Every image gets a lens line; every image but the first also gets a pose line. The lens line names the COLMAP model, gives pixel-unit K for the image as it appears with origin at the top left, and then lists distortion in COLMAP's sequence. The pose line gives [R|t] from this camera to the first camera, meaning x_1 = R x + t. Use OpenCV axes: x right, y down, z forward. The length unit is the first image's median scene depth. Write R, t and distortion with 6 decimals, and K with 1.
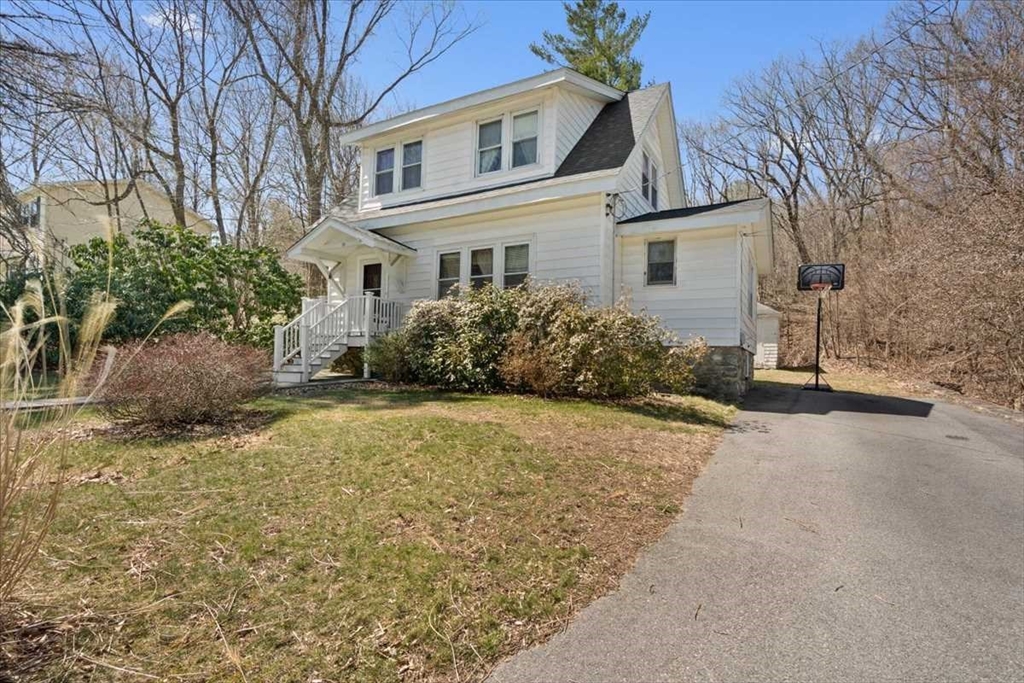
lens RADIAL K [[481.8, 0, 513.8], [0, 481.8, 341.9], [0, 0, 1]] dist [0.000674, 0.002113]
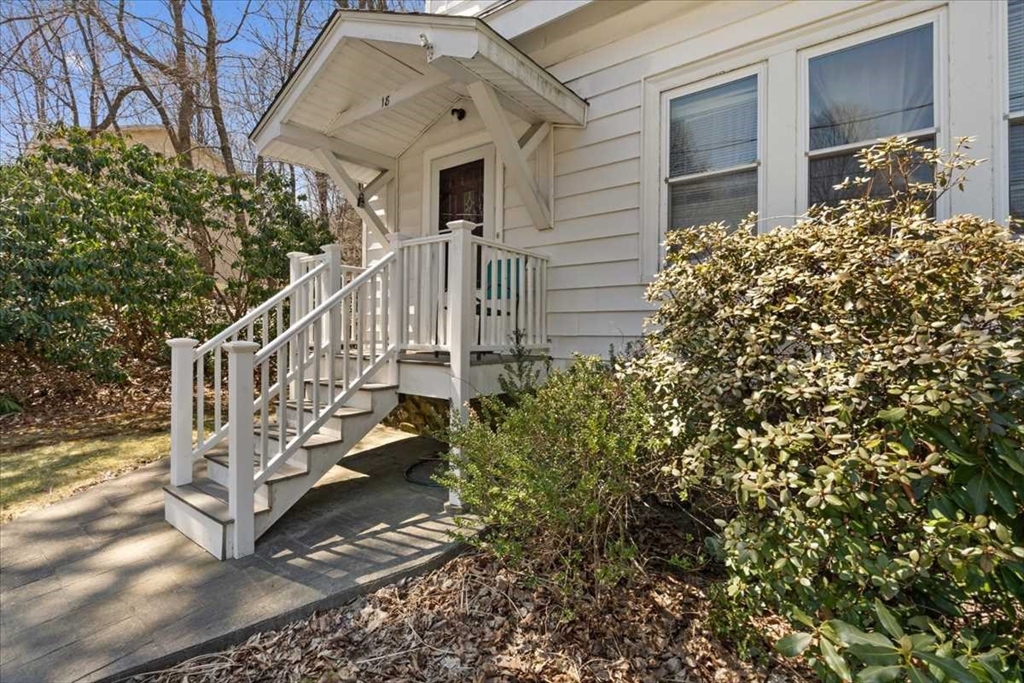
lens RADIAL K [[481.8, 0, 510.9], [0, 481.8, 334.2], [0, 0, 1]] dist [0.000674, 0.002113]
pose [[0.988340, -0.007489, -0.152079, -0.194552], [0.014996, 0.998722, 0.048273, -0.040926], [0.151523, -0.049991, 0.987189, 0.611603]]
